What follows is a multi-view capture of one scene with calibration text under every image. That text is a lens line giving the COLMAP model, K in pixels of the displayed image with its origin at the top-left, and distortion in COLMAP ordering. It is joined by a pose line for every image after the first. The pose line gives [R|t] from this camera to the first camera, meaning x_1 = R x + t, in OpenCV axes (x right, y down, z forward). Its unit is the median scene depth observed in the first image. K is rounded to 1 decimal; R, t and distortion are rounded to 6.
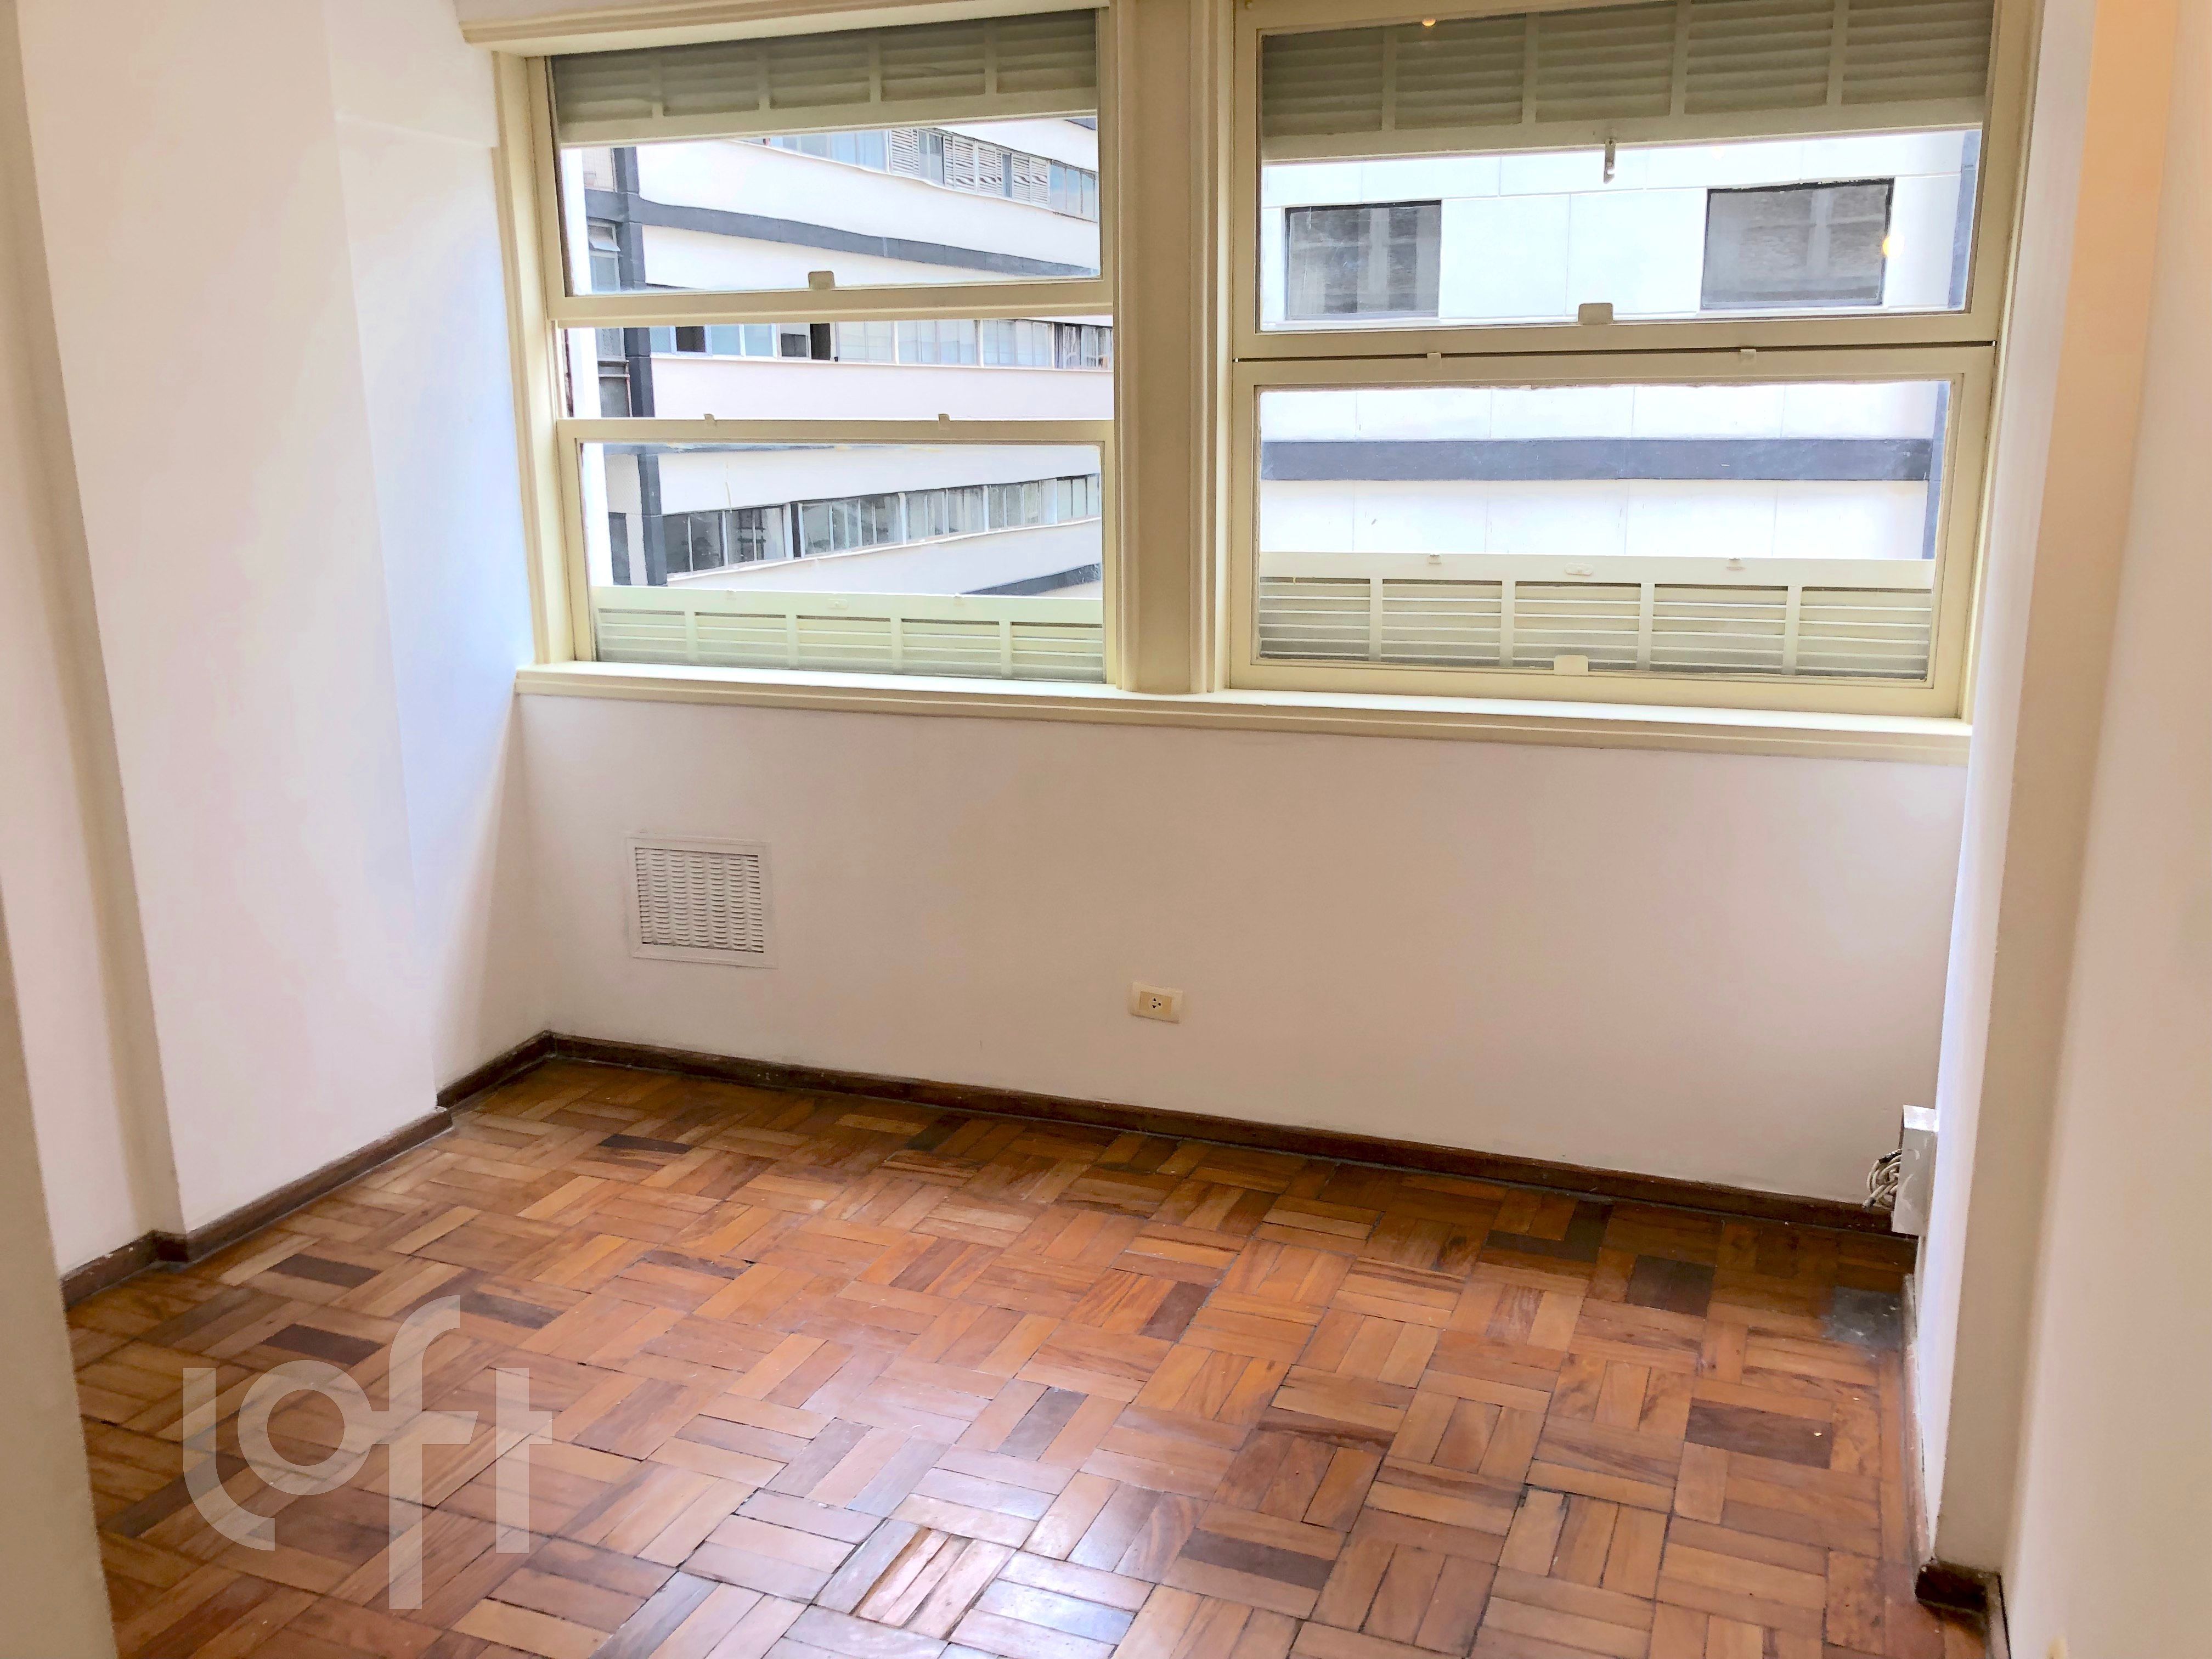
lens RADIAL K [[1811.9, 0, 1106.0], [0, 1811.9, 829.5], [0, 0, 1]] dist [0.015869, 0.010235]
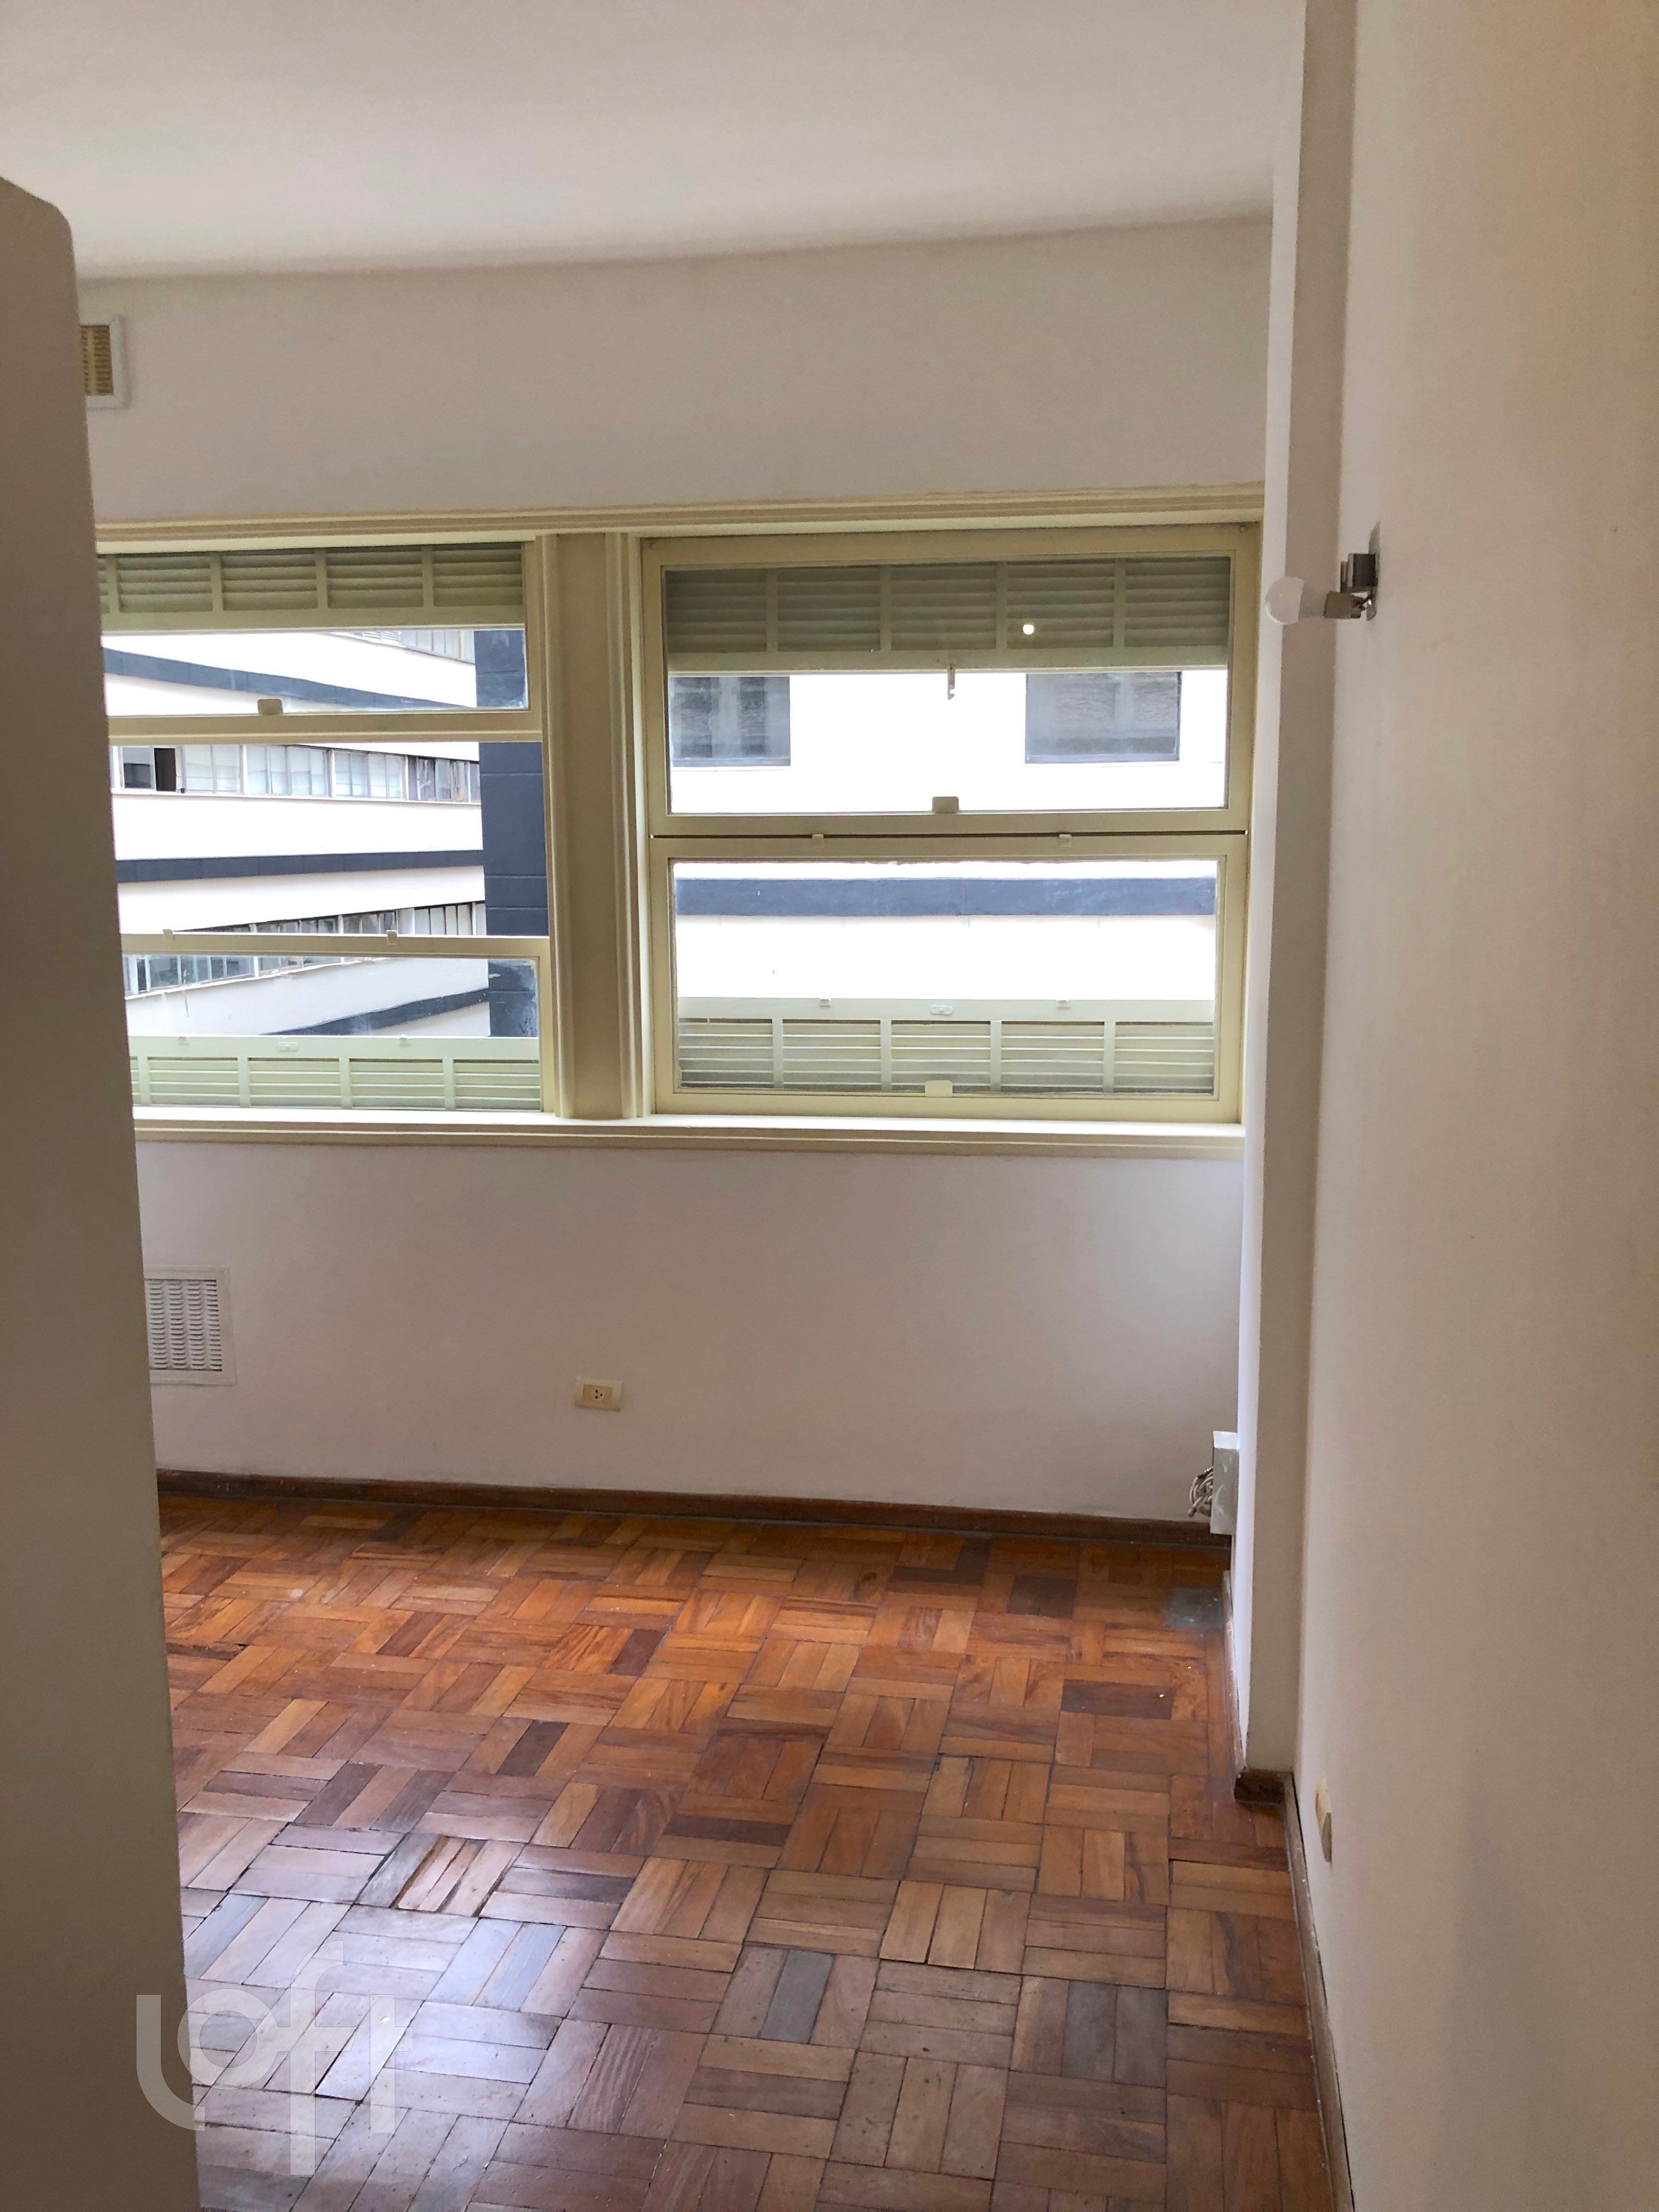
lens RADIAL K [[1793.5, 0, 829.5], [0, 1793.5, 1106.0], [0, 0, 1]] dist [0.013395, -0.005678]
pose [[0.980312, -0.025188, 0.195839, -0.053146], [0.041108, 0.996133, -0.077652, 0.011974], [-0.193126, 0.084174, 0.977557, -0.163015]]
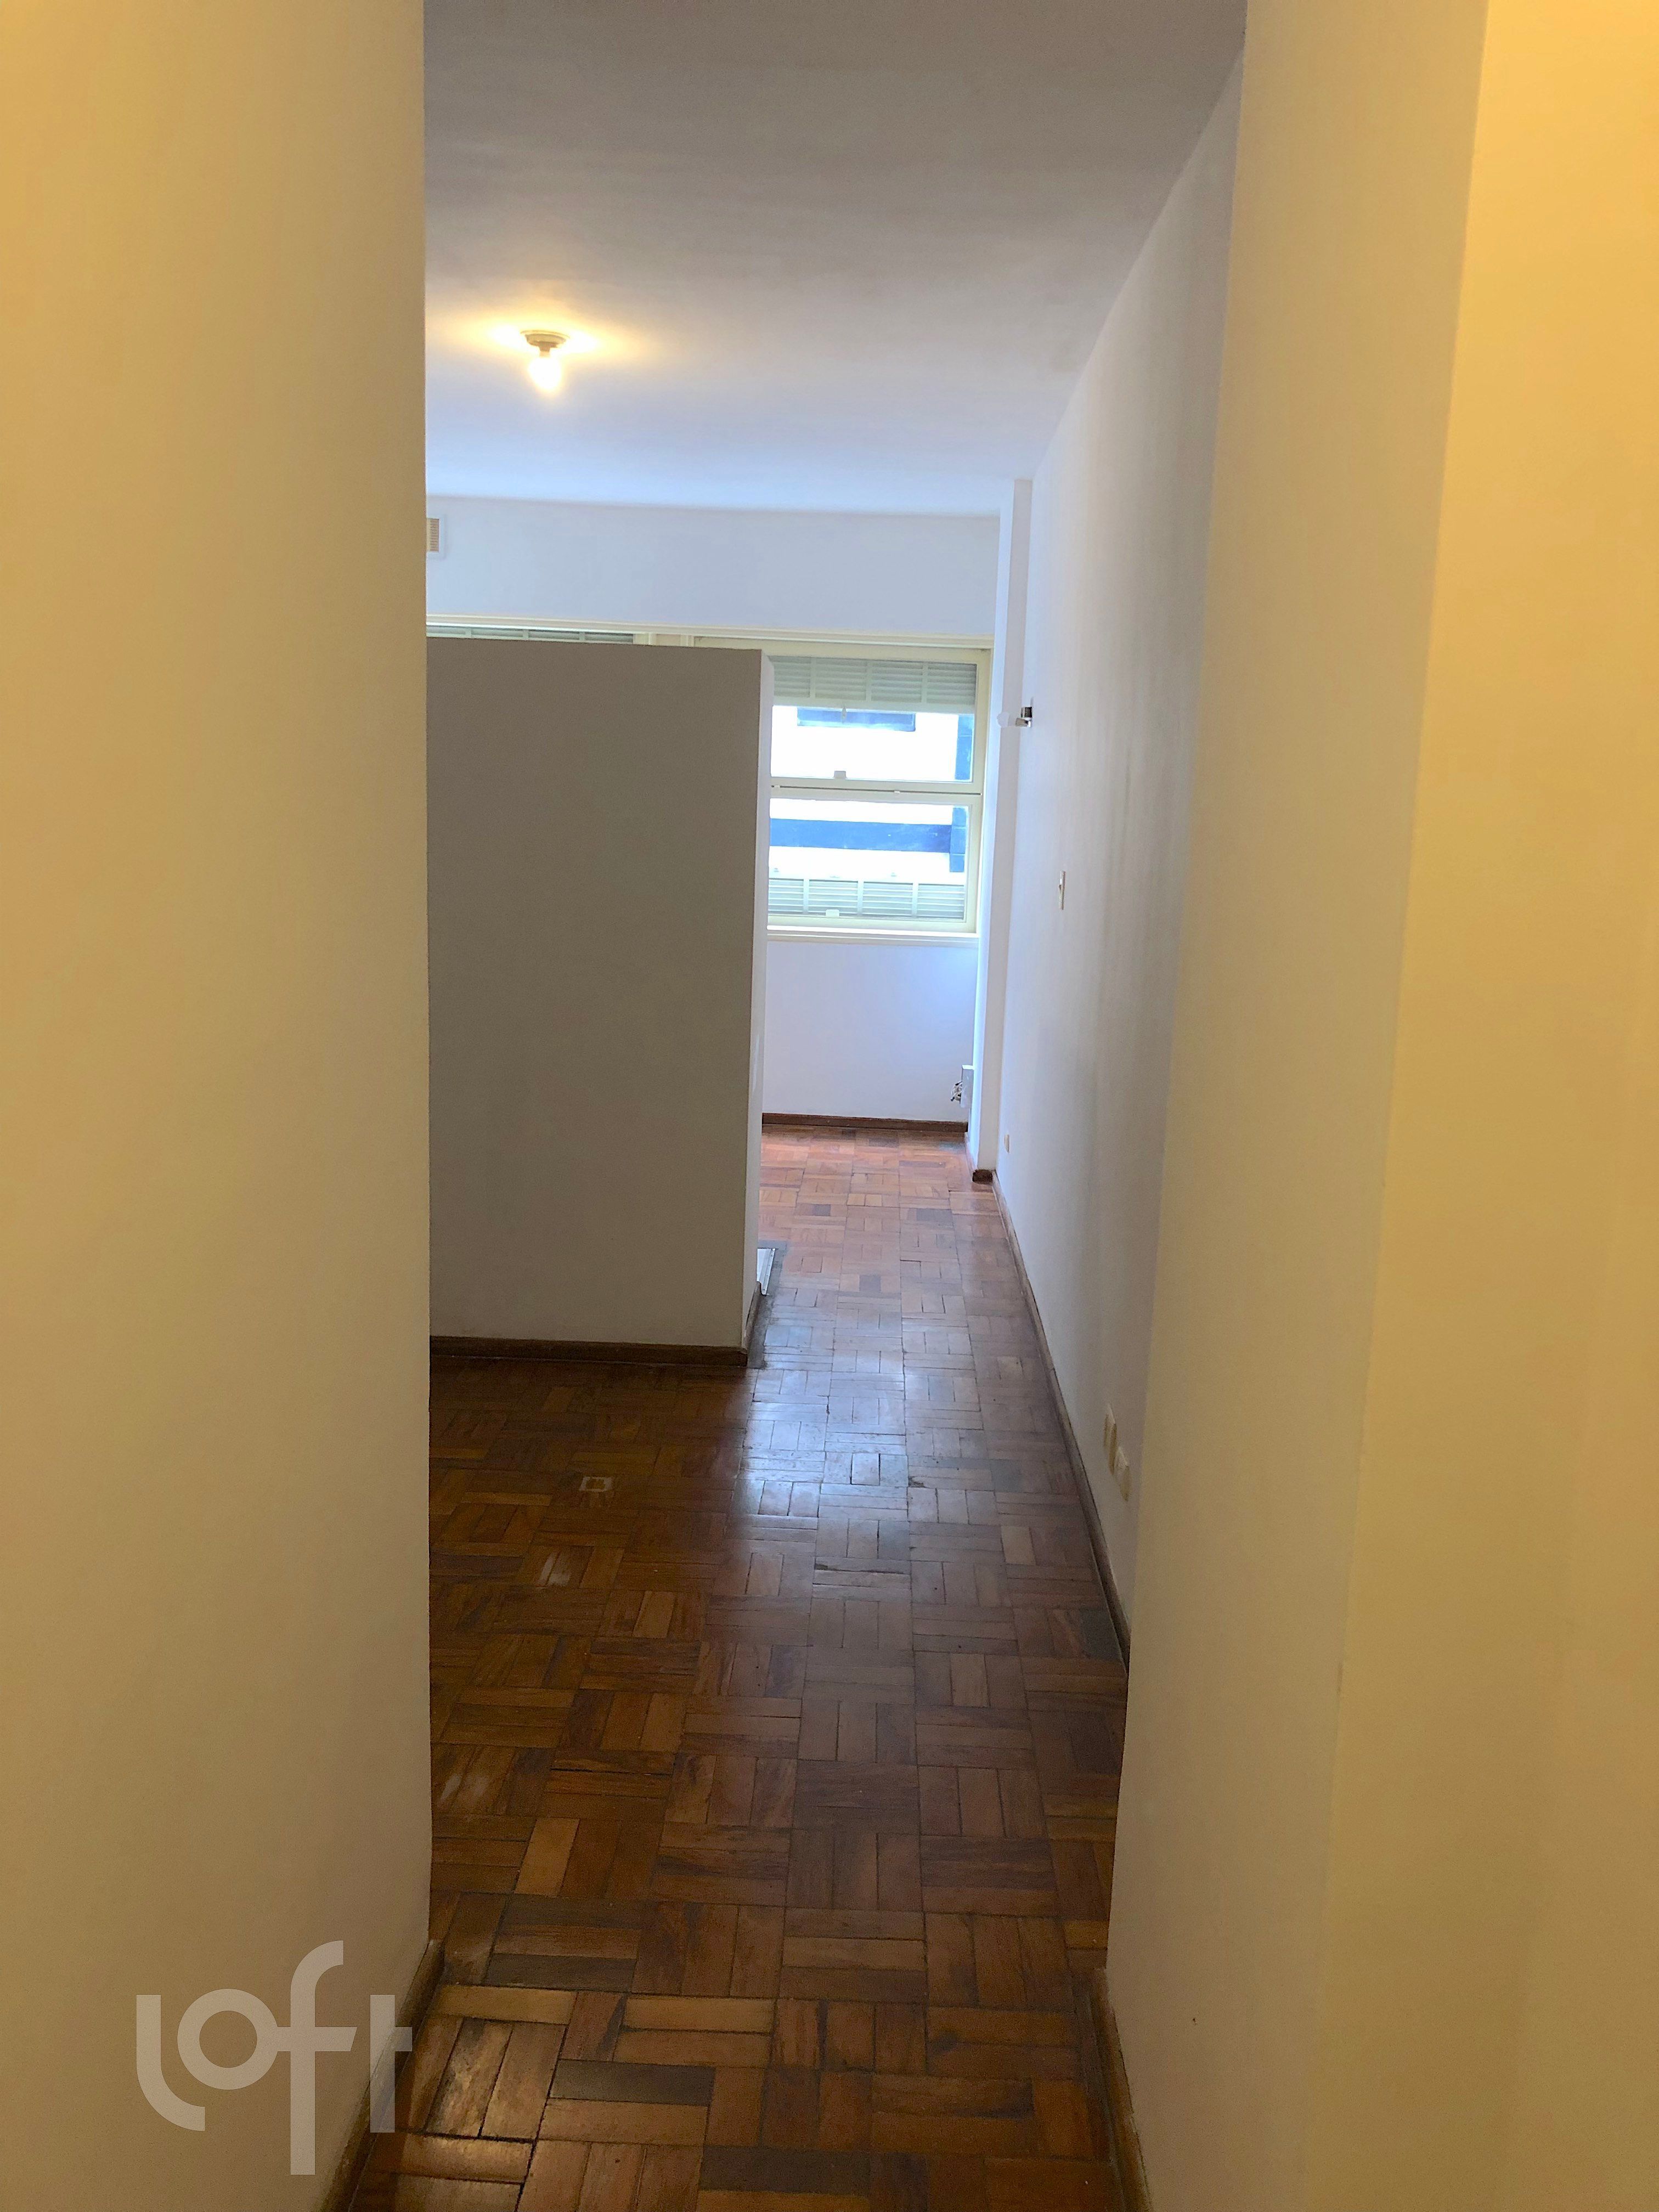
lens RADIAL K [[1801.6, 0, 820.3], [0, 1801.6, 1100.3], [0, 0, 1]] dist [0.018401, -0.003690]
pose [[0.938251, -0.017265, 0.345523, -0.655660], [0.033756, 0.998557, -0.041767, 0.284782], [-0.344304, 0.050851, 0.937480, -1.374325]]
